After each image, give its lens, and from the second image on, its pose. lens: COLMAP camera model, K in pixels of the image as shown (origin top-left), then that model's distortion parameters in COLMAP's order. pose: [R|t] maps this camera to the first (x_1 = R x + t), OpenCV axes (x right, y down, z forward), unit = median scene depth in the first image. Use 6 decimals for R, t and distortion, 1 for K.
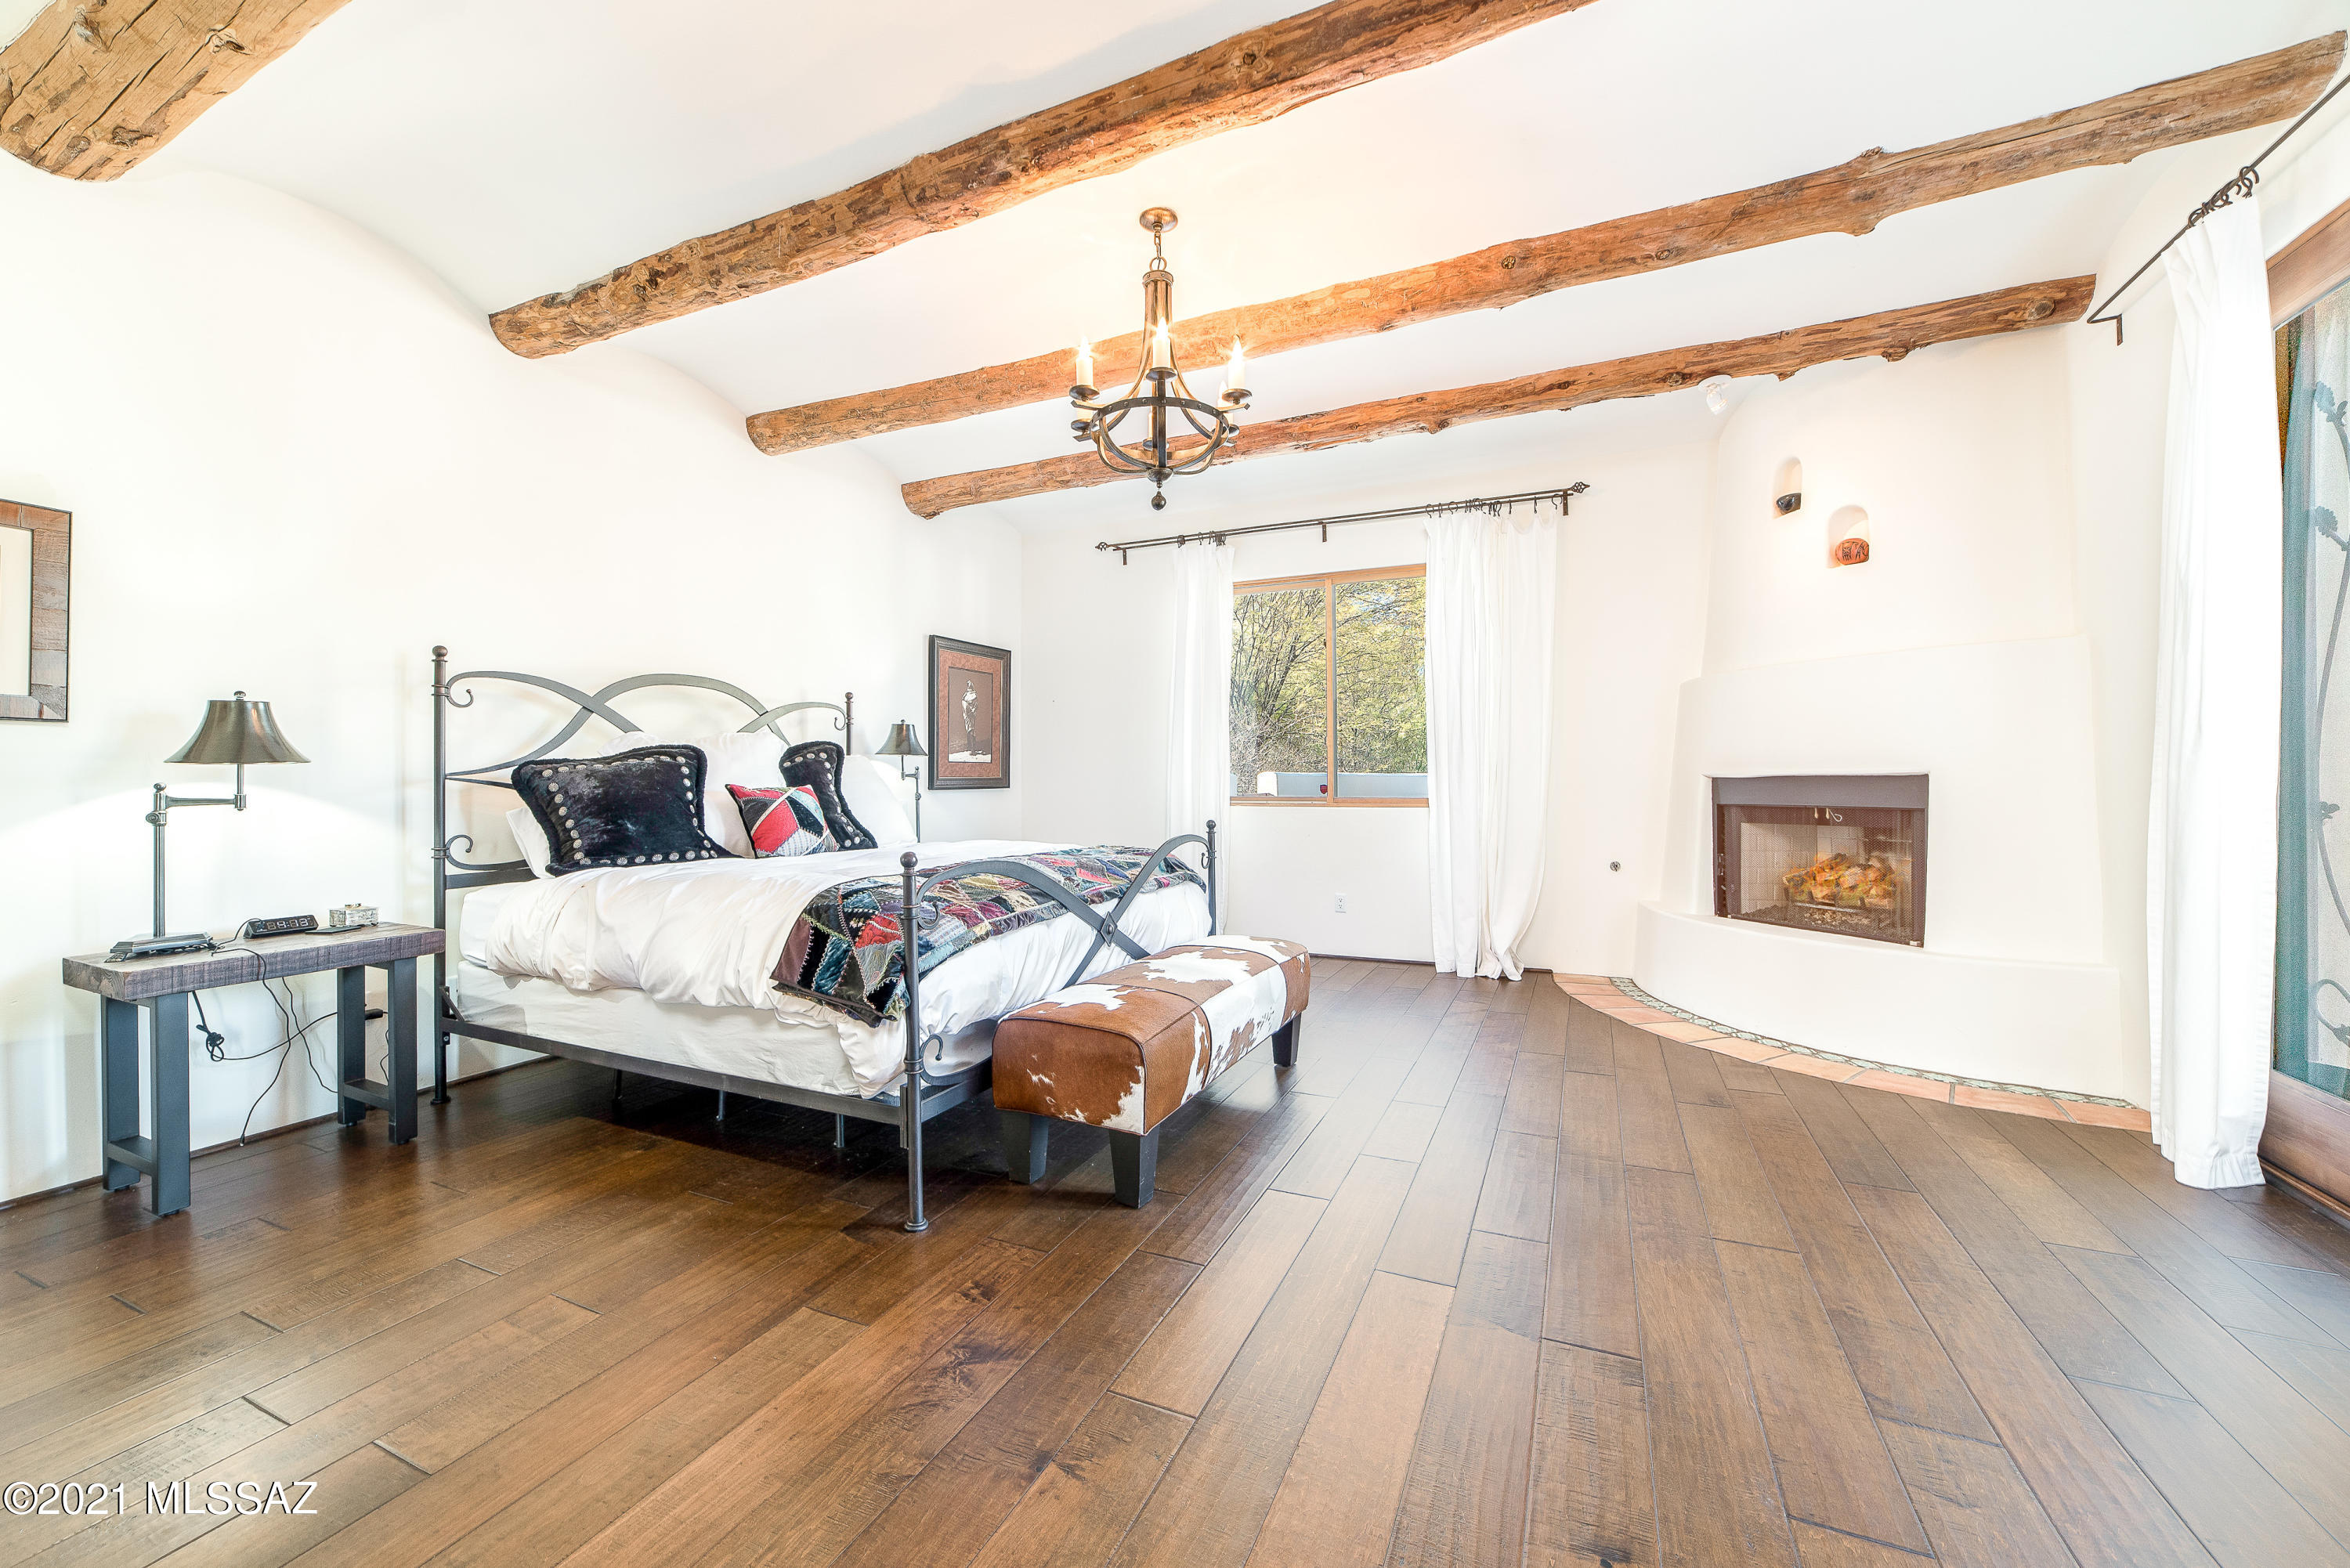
lens RADIAL K [[924.6, 0, 1158.5], [0, 924.6, 786.2], [0, 0, 1]] dist [-0.017425, 0.005349]
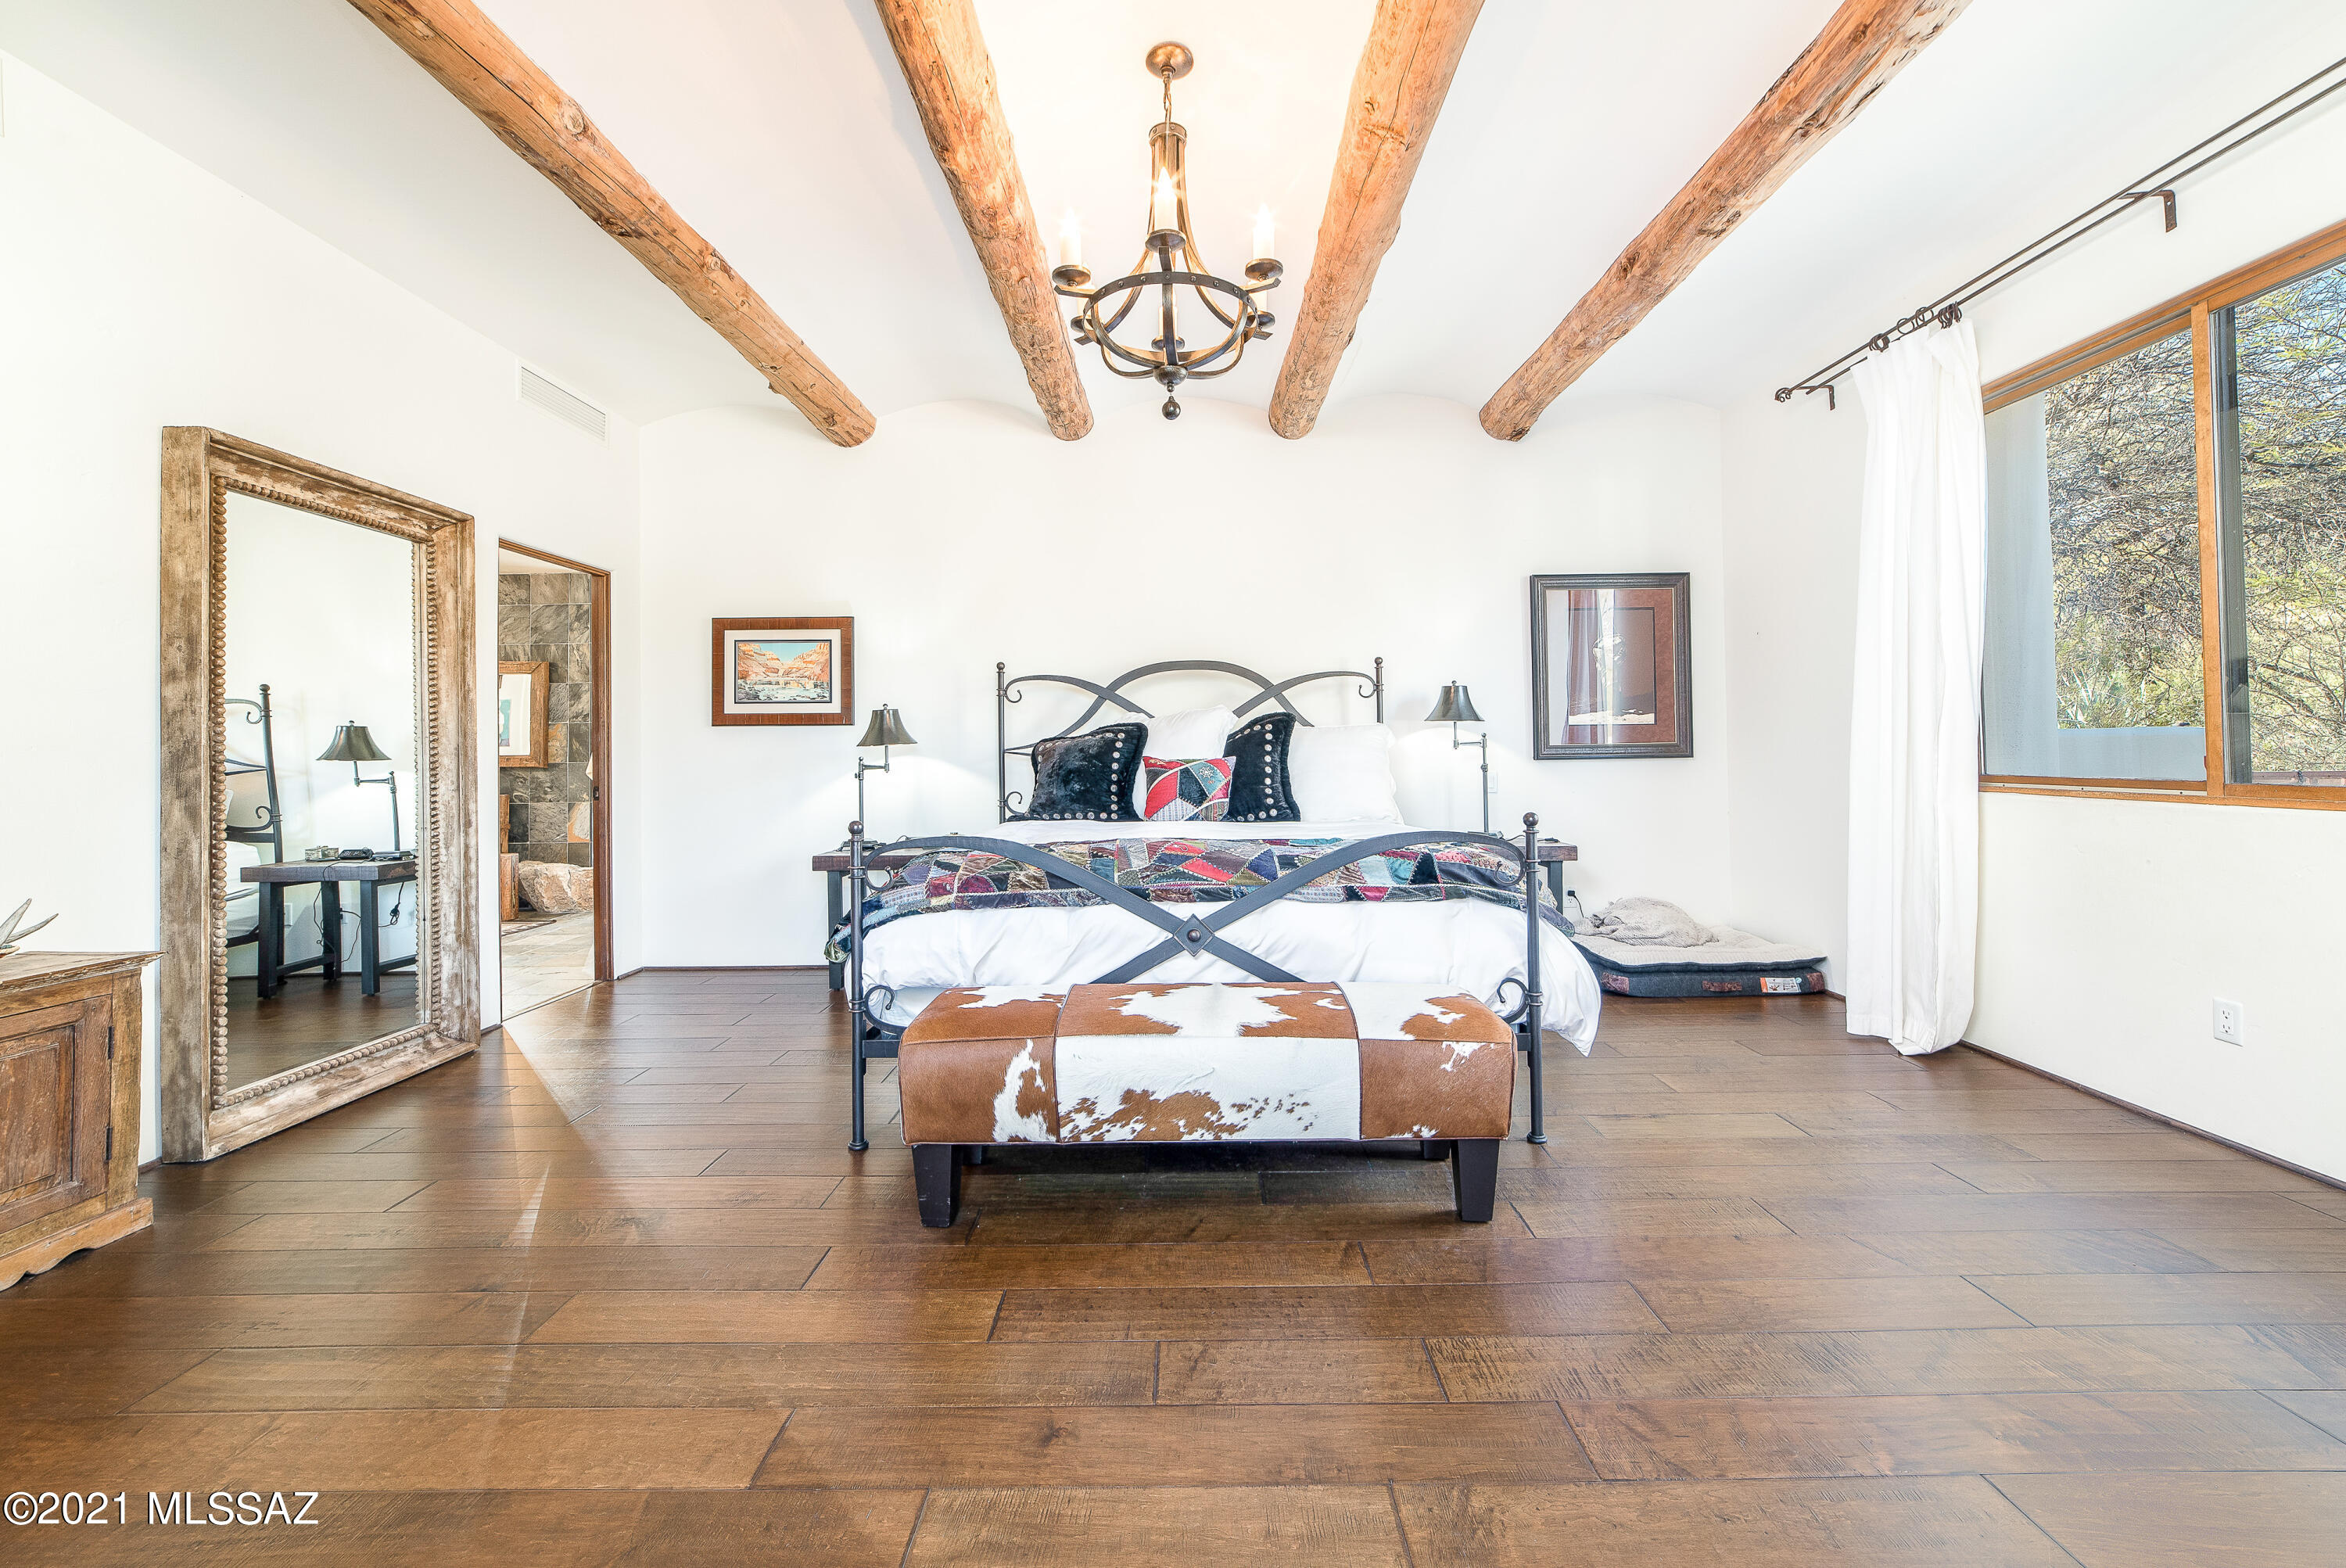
lens RADIAL K [[923.2, 0, 1148.6], [0, 923.2, 741.8], [0, 0, 1]] dist [-0.017425, 0.005349]
pose [[0.414424, -0.009487, -0.910035, 0.646036], [0.004550, 0.999955, -0.008353, -0.011519], [0.910073, -0.000679, 0.414448, 0.585214]]
